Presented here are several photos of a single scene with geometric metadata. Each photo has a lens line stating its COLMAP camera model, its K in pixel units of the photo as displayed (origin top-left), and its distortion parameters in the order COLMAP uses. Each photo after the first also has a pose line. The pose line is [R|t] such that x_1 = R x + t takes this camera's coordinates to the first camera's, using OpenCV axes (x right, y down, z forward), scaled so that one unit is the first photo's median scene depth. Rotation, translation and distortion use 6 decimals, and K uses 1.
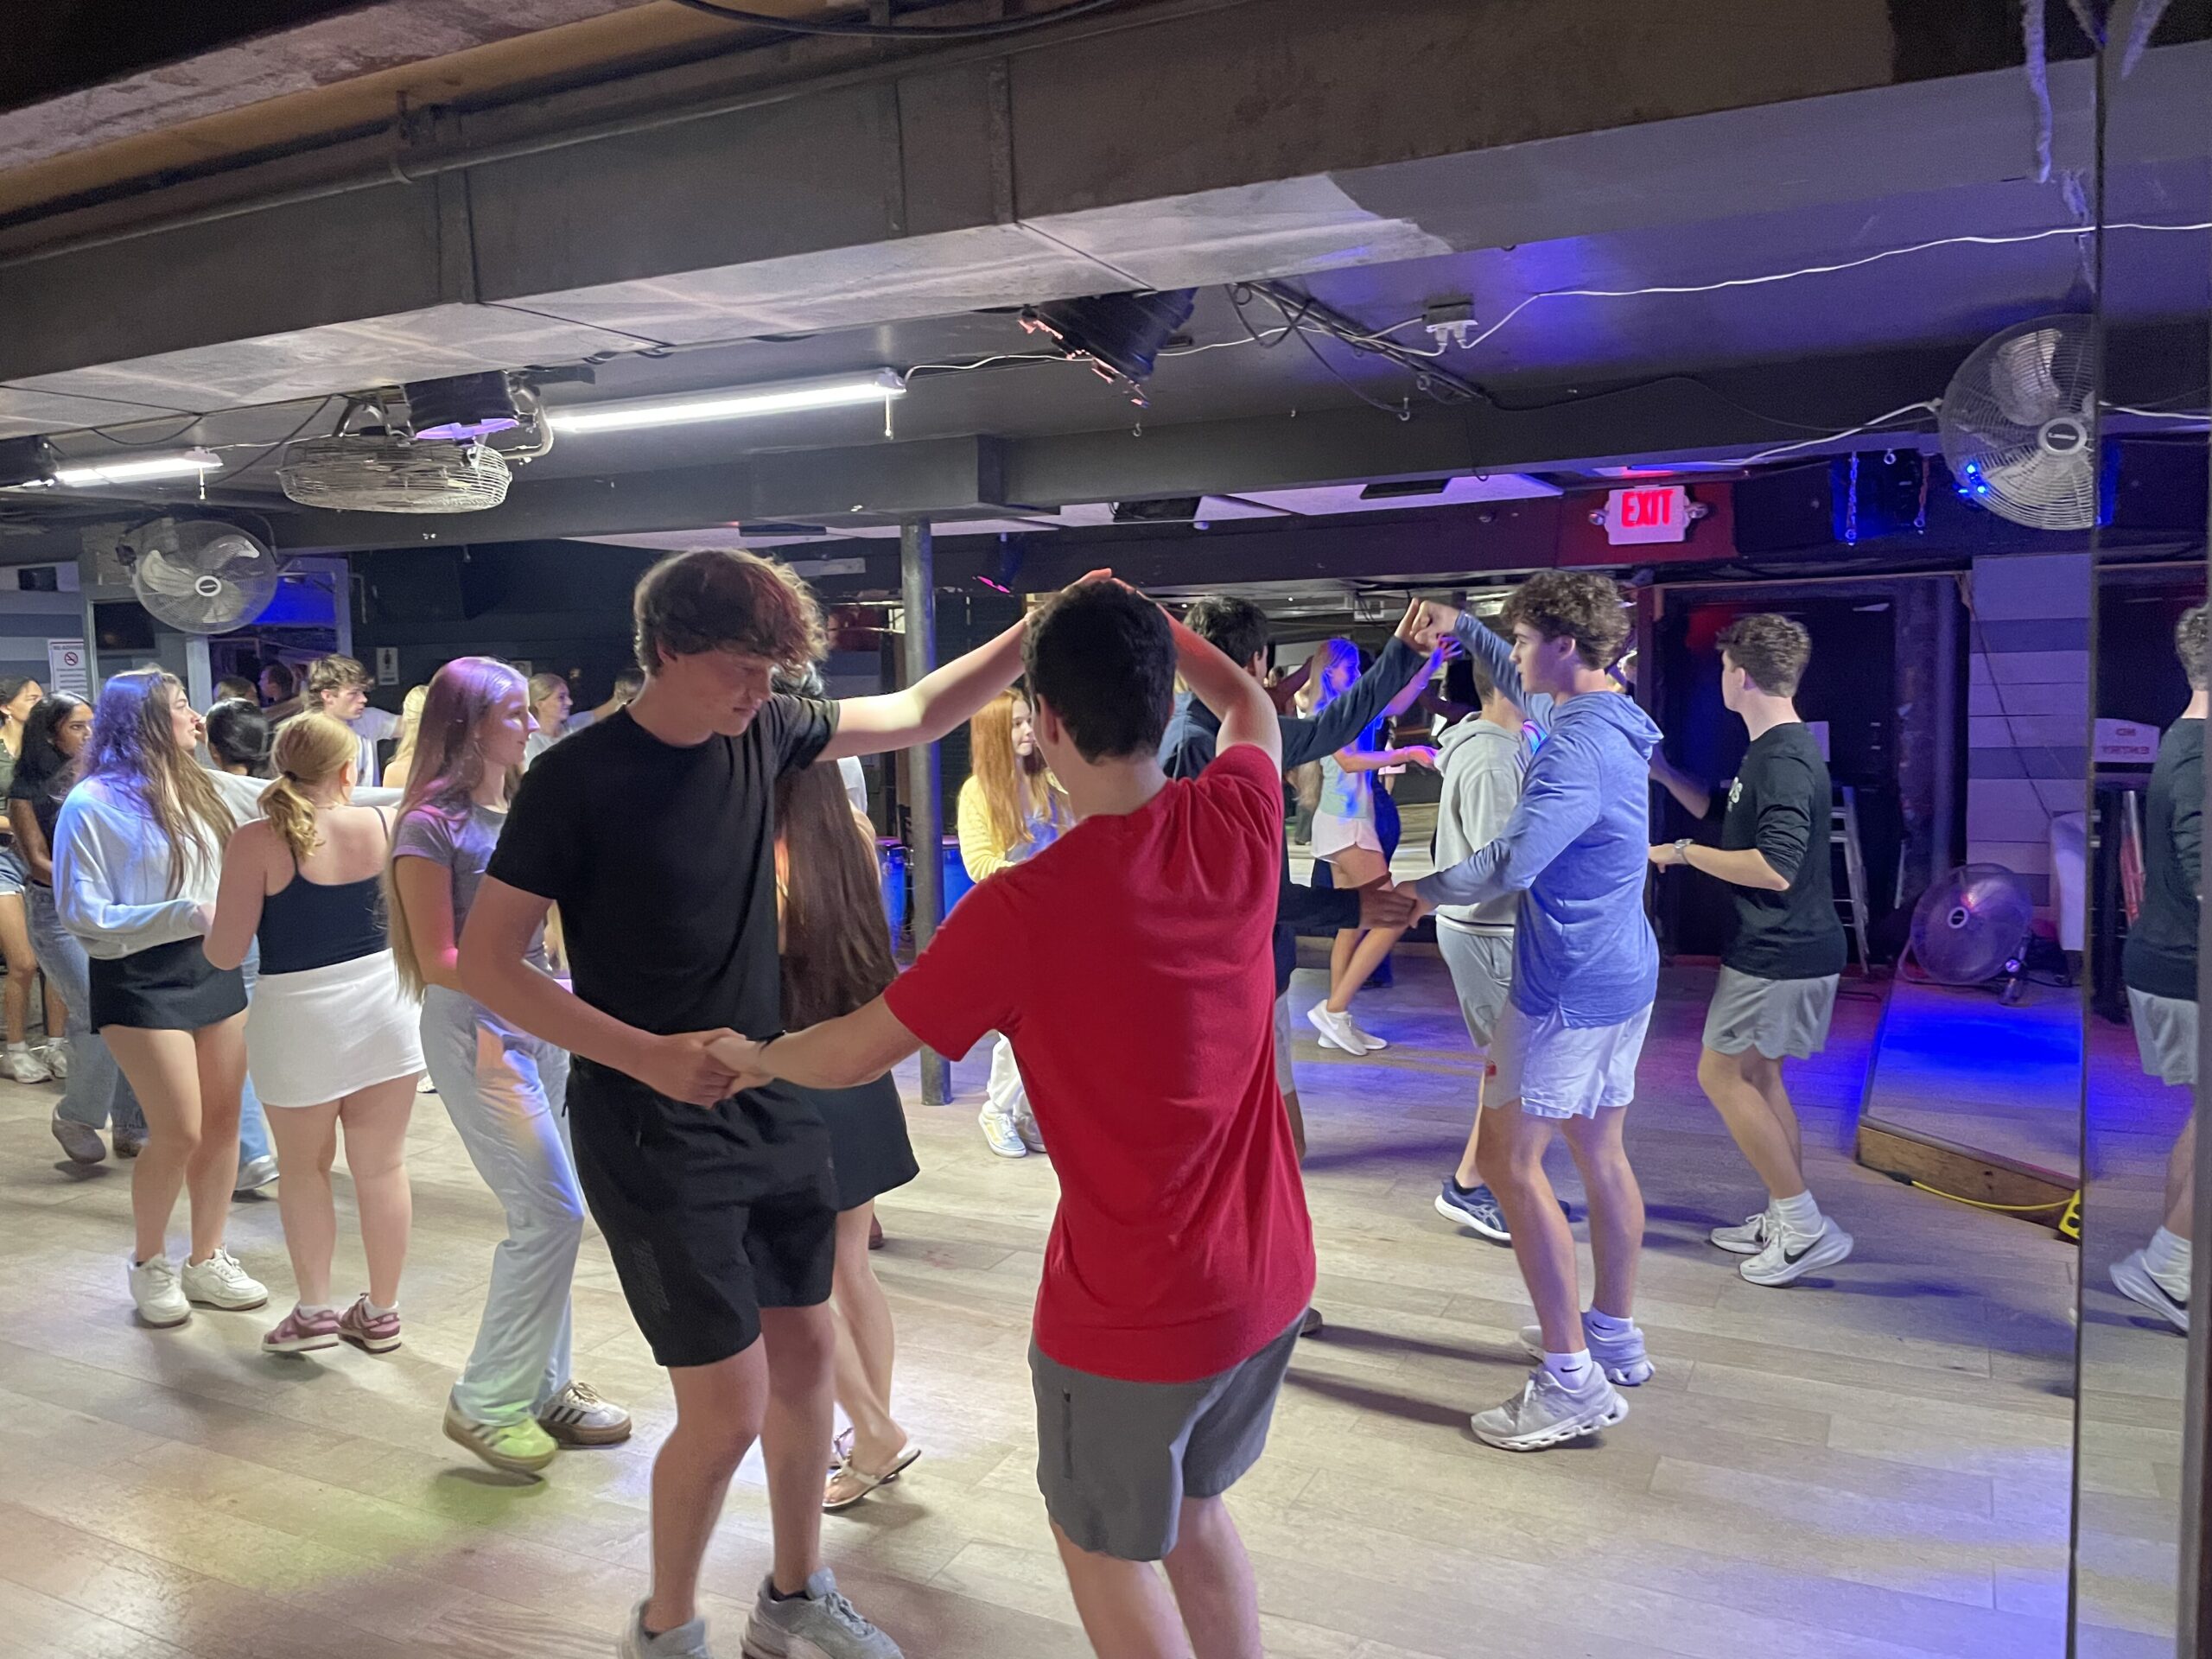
lens RADIAL K [[1671.5, 0, 1107.0], [0, 1671.5, 802.5], [0, 0, 1]] dist [0.096118, -0.131865]
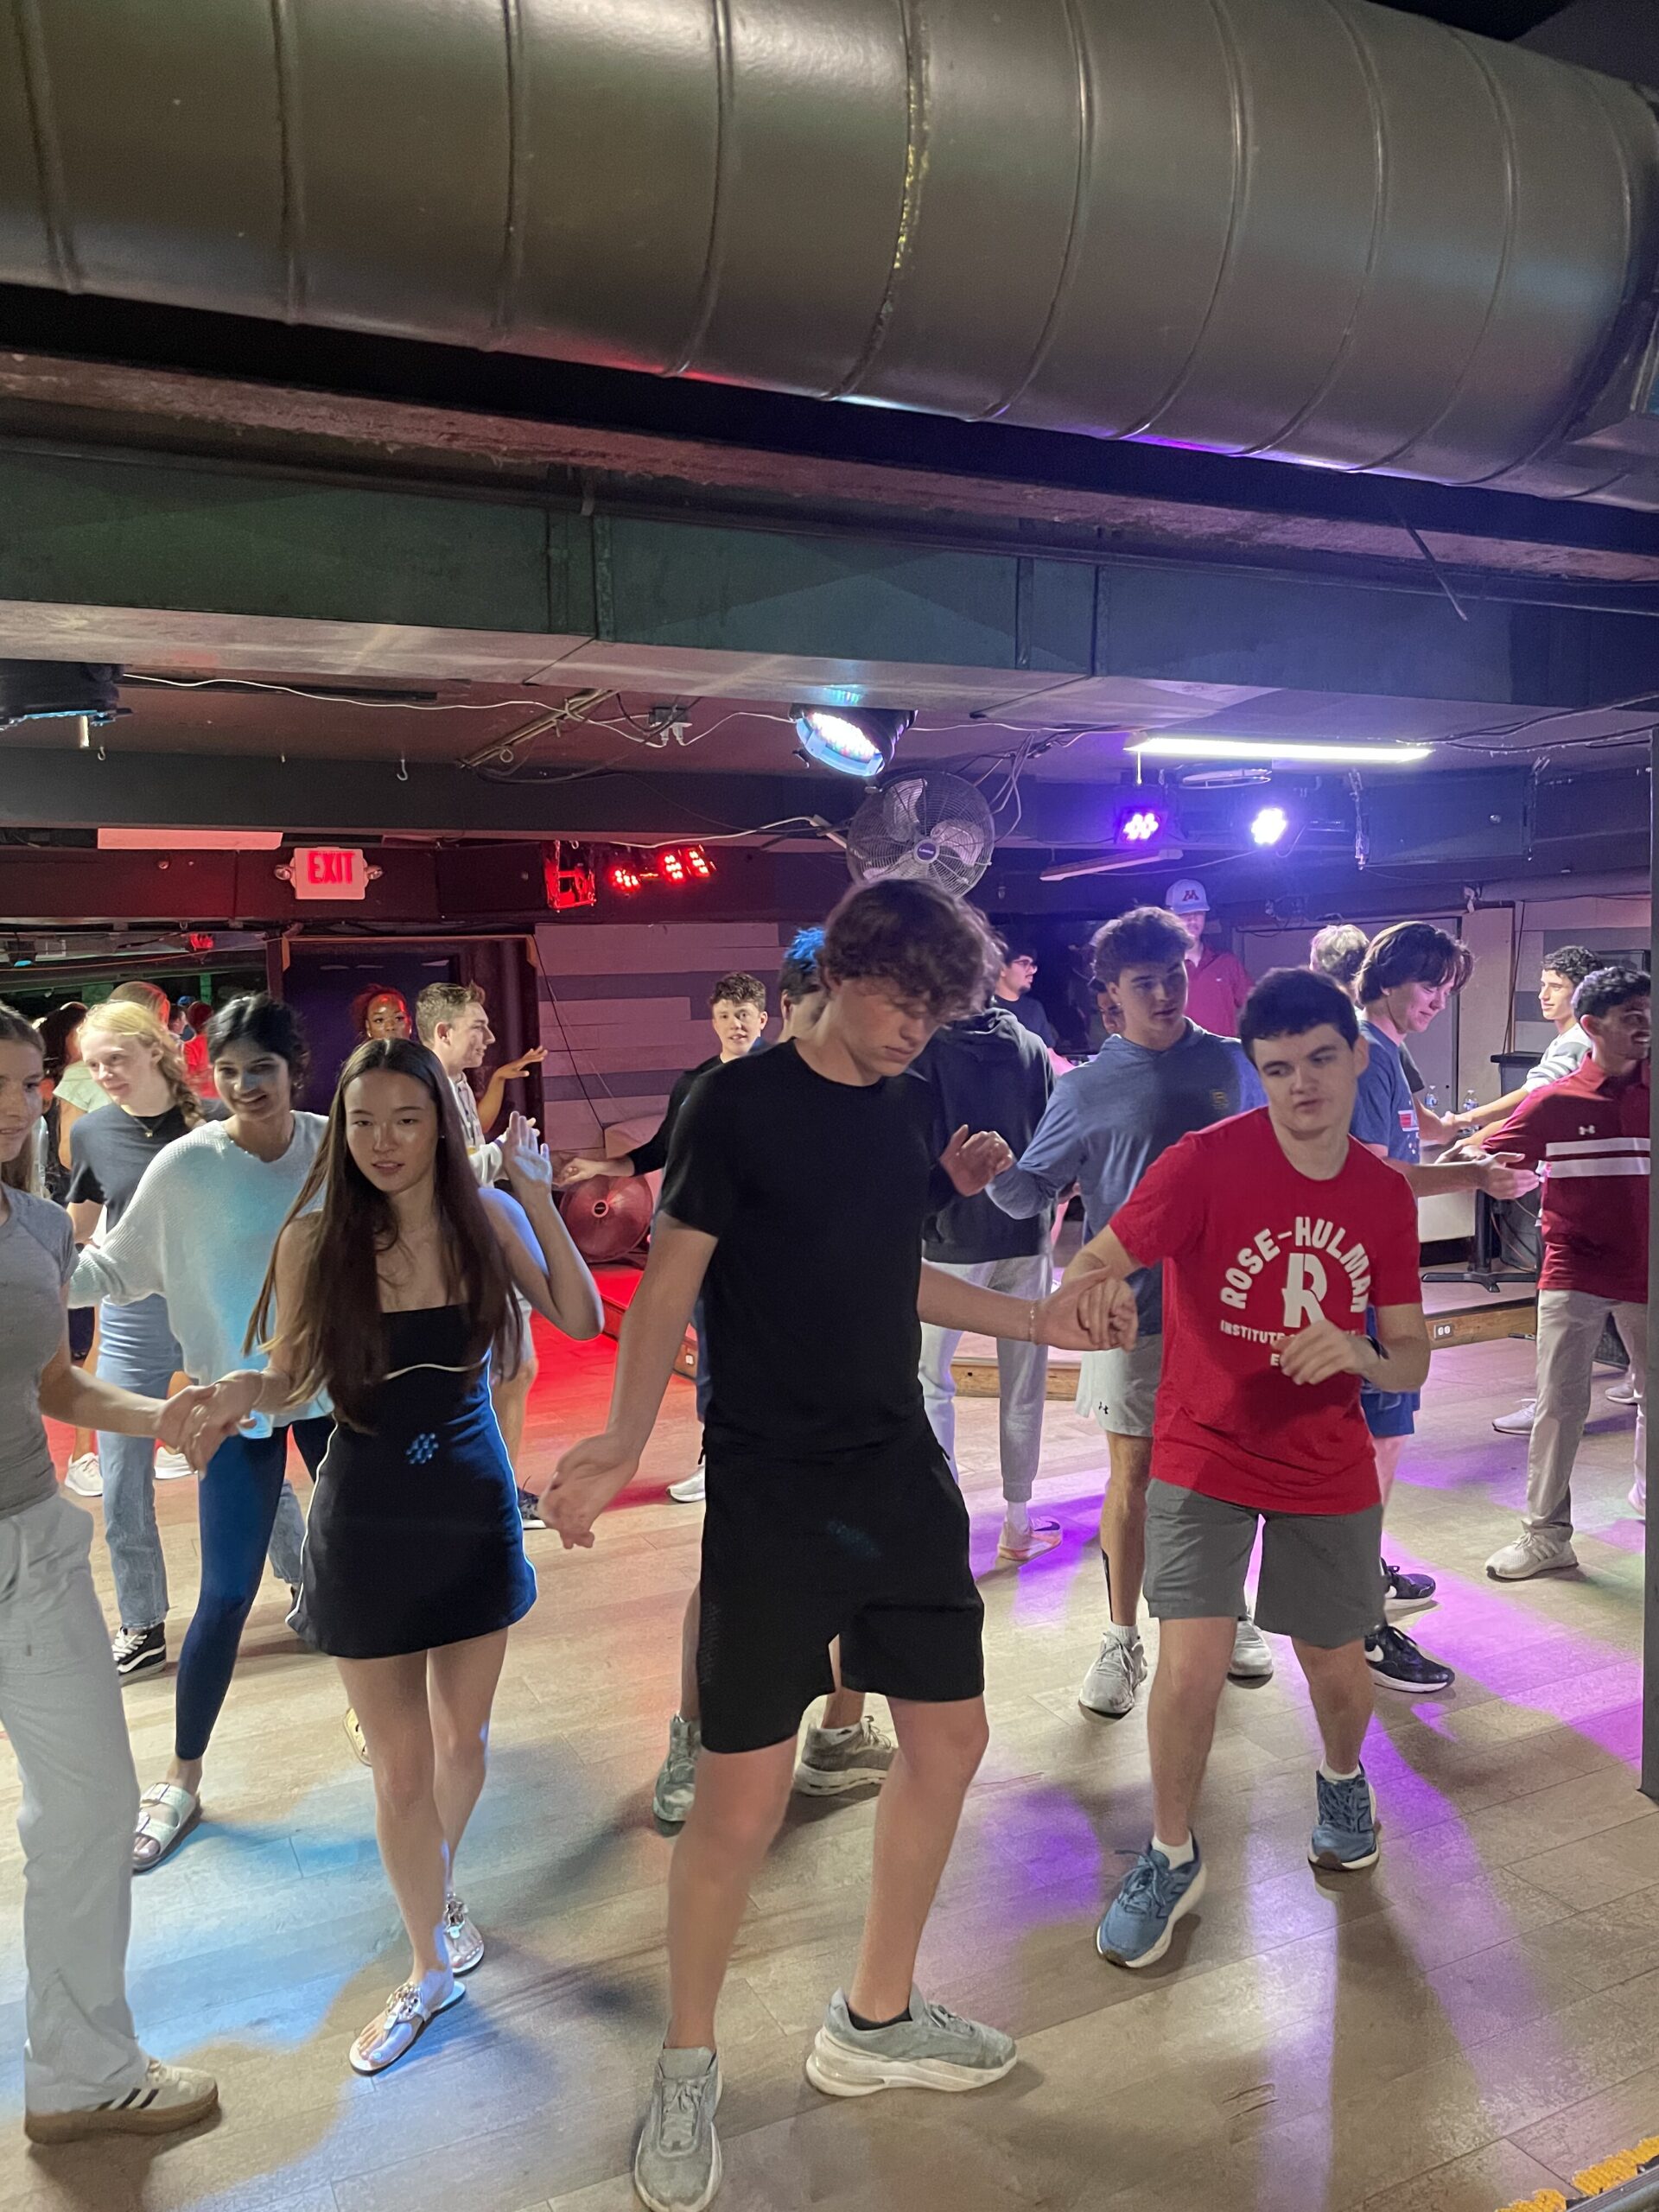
lens RADIAL K [[1658.0, 0, 851.7], [0, 1658.0, 1145.5], [0, 0, 1]] dist [0.112605, -0.157729]
pose [[0.601147, -0.070761, 0.795999, -0.469586], [0.078043, 0.996509, 0.029647, -0.001313], [-0.795319, 0.044299, 0.604571, 0.113264]]
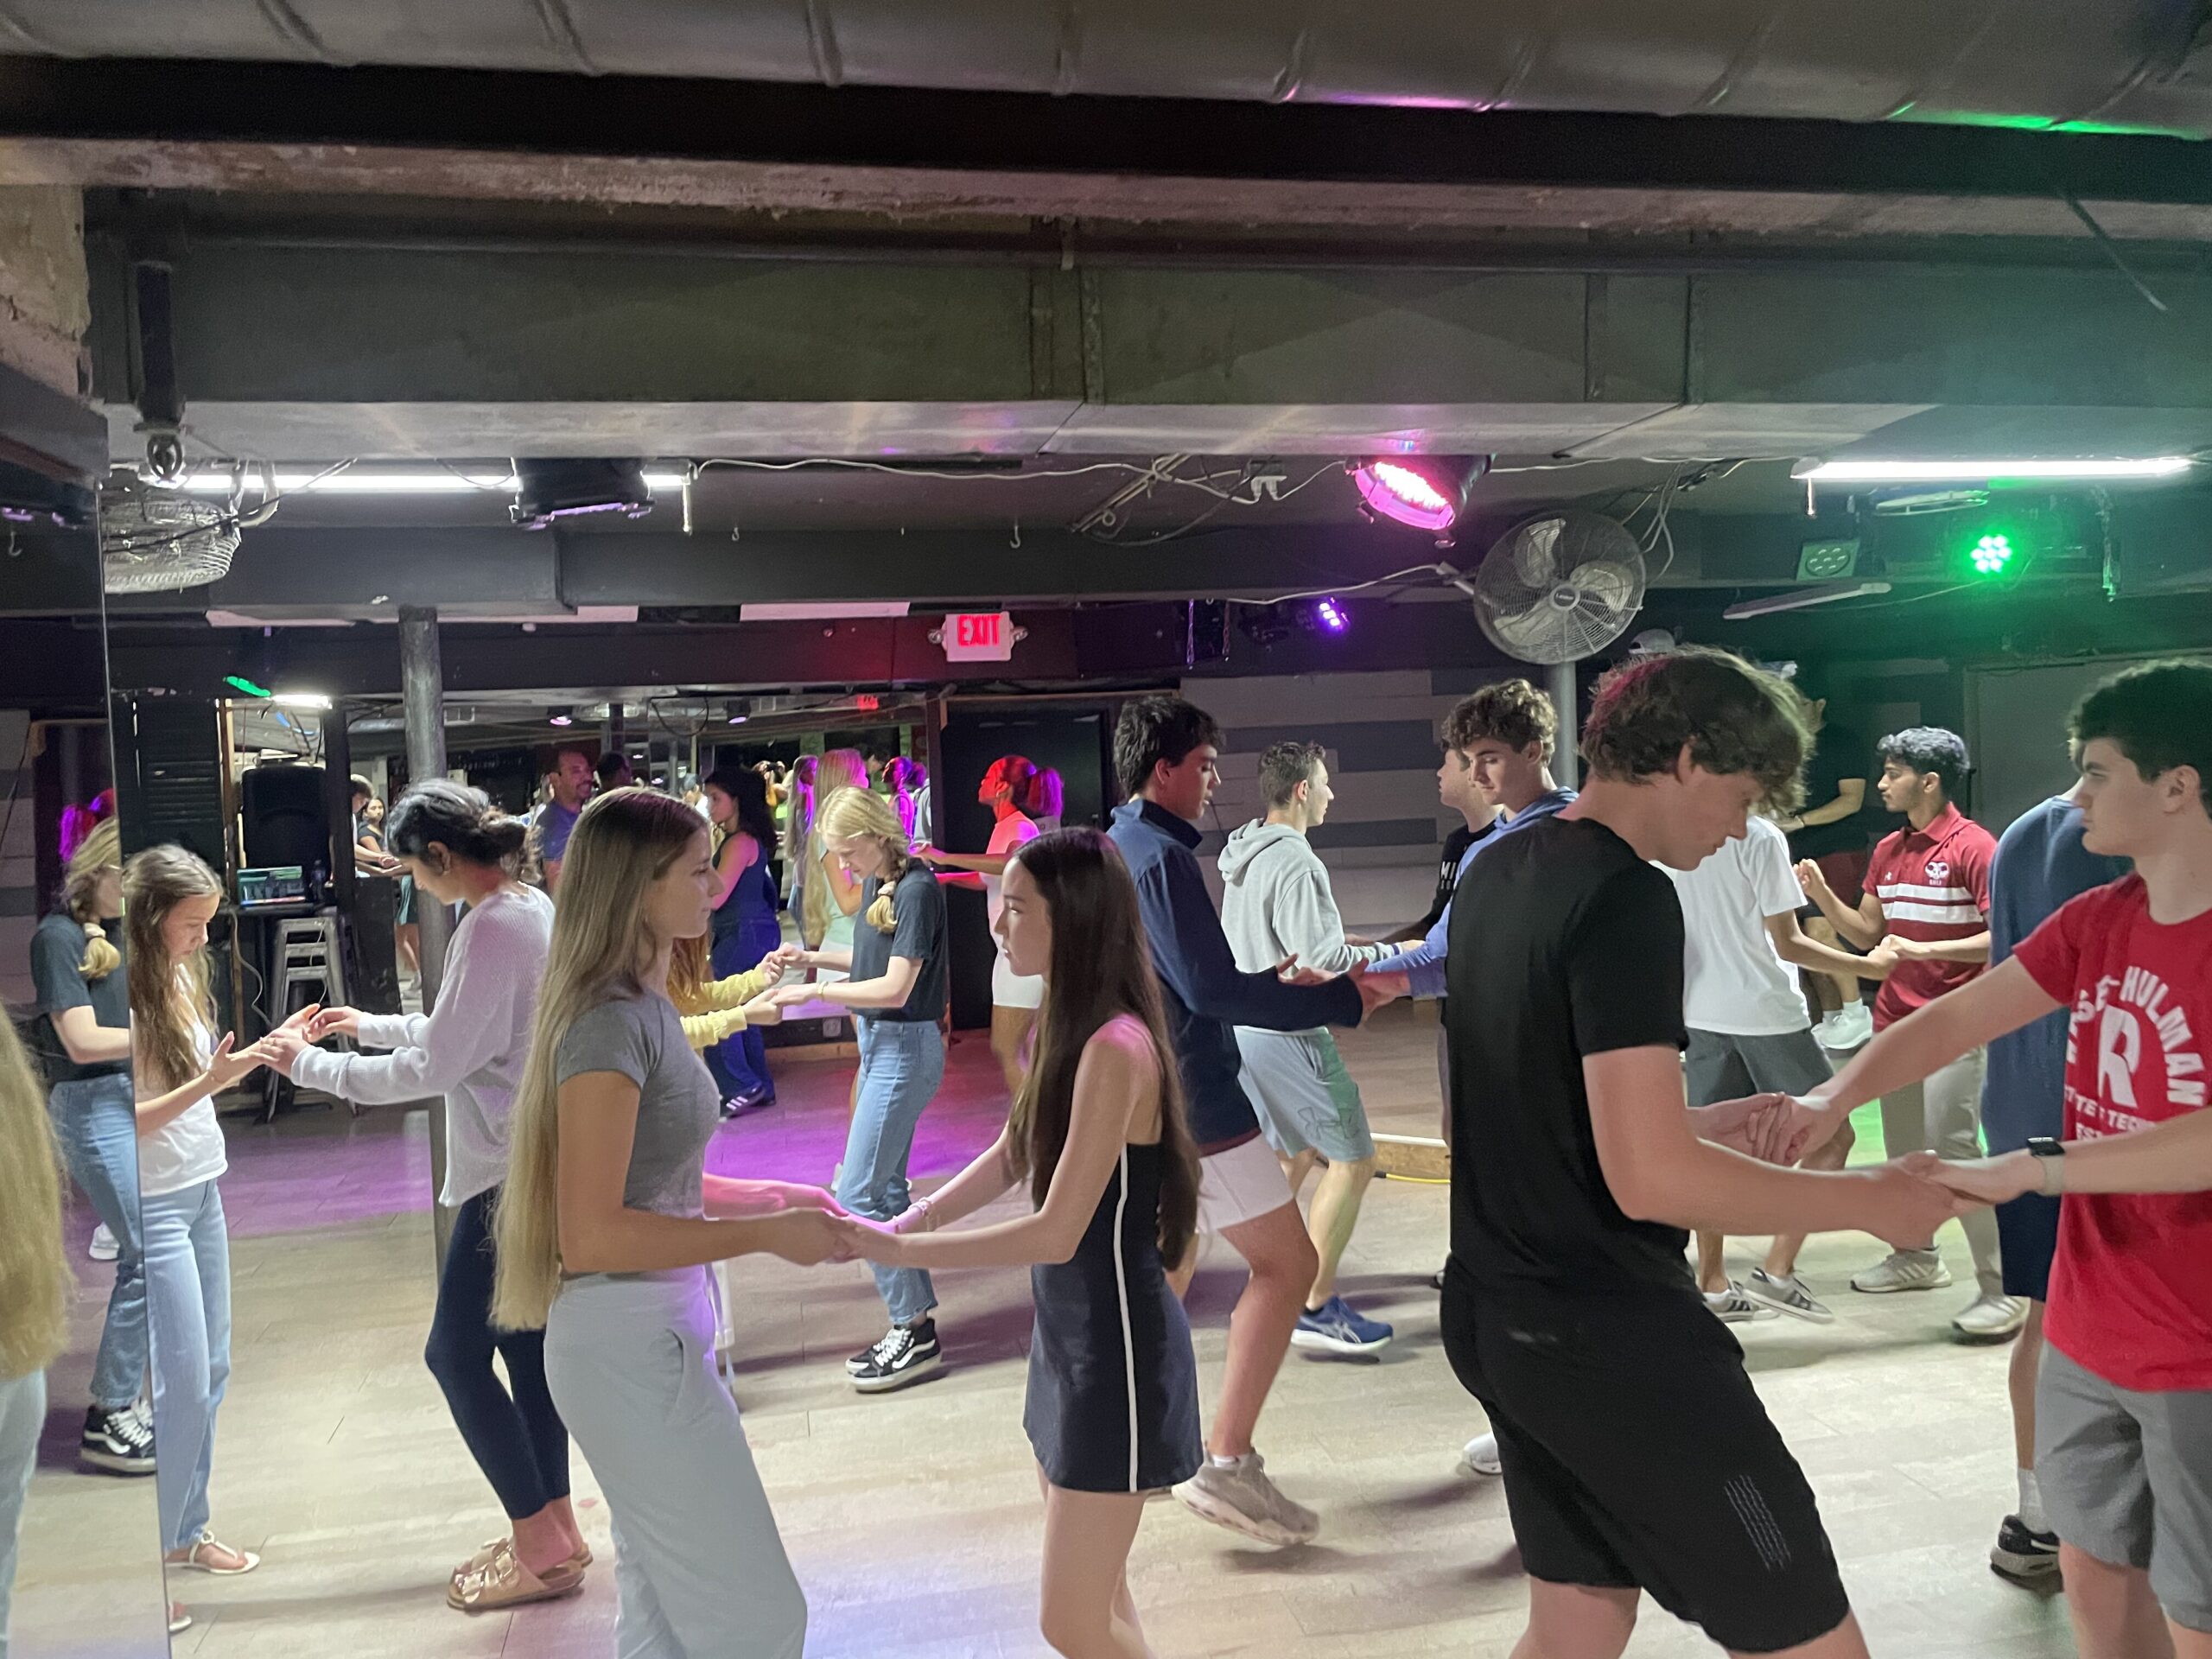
lens RADIAL K [[1665.1, 0, 1108.2], [0, 1665.1, 789.8], [0, 0, 1]] dist [0.095883, -0.127259]
pose [[0.785722, -0.025594, 0.618049, -0.397299], [0.069398, 0.996483, -0.046959, -0.014176], [-0.614674, 0.079788, 0.784735, 0.116769]]
